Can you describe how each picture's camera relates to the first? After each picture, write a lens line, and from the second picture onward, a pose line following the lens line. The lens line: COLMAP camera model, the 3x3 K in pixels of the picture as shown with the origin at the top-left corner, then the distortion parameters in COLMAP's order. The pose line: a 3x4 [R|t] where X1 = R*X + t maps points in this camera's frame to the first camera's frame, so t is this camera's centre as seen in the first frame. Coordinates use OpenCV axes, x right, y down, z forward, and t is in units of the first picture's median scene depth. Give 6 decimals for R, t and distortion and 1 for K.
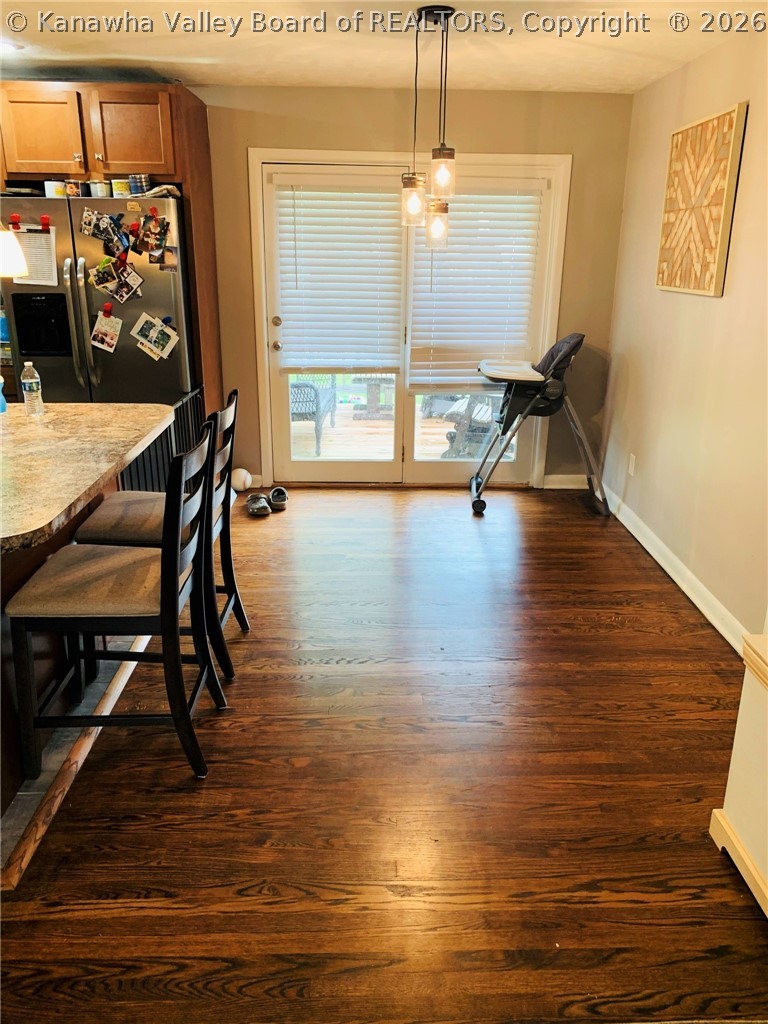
lens RADIAL K [[794.1, 0, 384.0], [0, 794.1, 512.0], [0, 0, 1]] dist [0.123395, -0.258186]
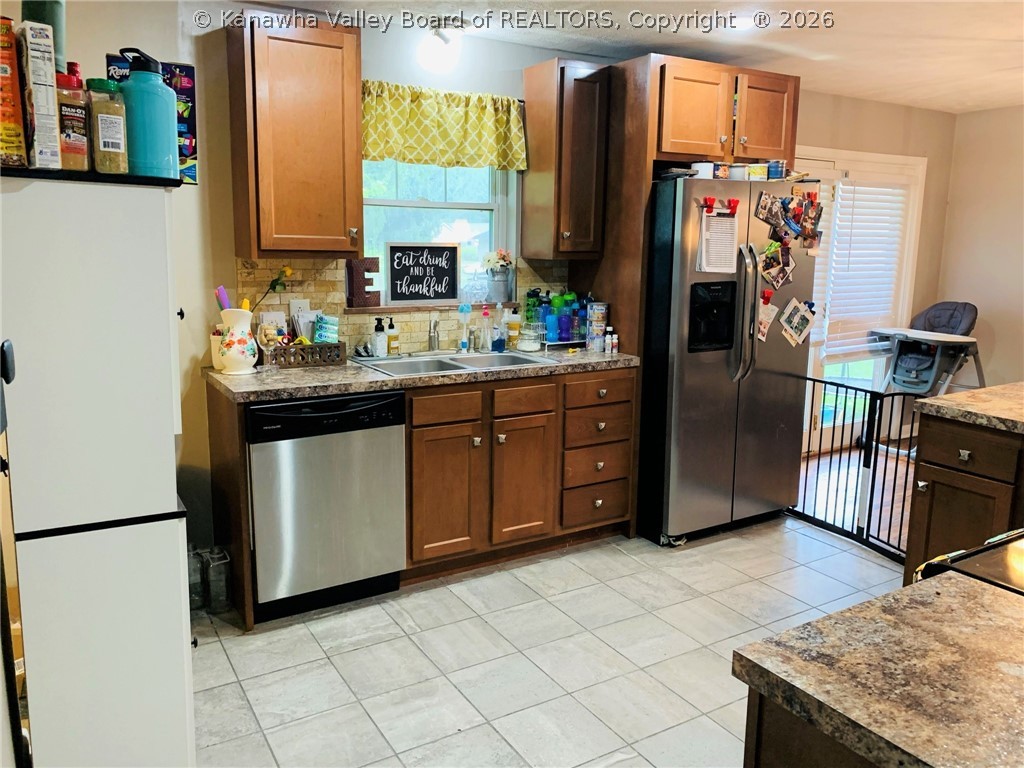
lens RADIAL K [[794.1, 0, 512.0], [0, 794.1, 384.0], [0, 0, 1]] dist [0.123395, -0.258186]
pose [[0.871141, -0.094745, 0.481806, -1.034166], [0.160866, 0.982126, -0.097727, -0.106722], [-0.463935, 0.162640, 0.870811, 0.337462]]
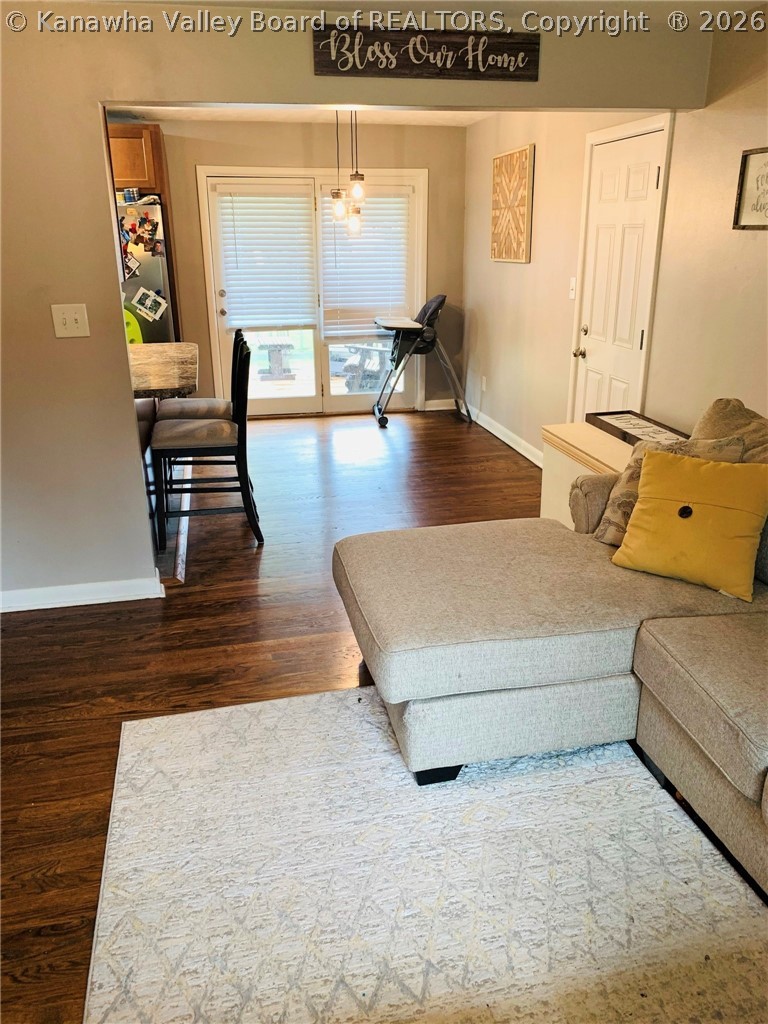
lens RADIAL K [[794.1, 0, 384.0], [0, 794.1, 512.0], [0, 0, 1]] dist [0.123395, -0.258186]
pose [[0.983263, -0.079221, 0.164065, -0.141023], [0.077004, 0.996833, 0.019839, 0.144804], [-0.165117, -0.006873, 0.986250, -0.447571]]
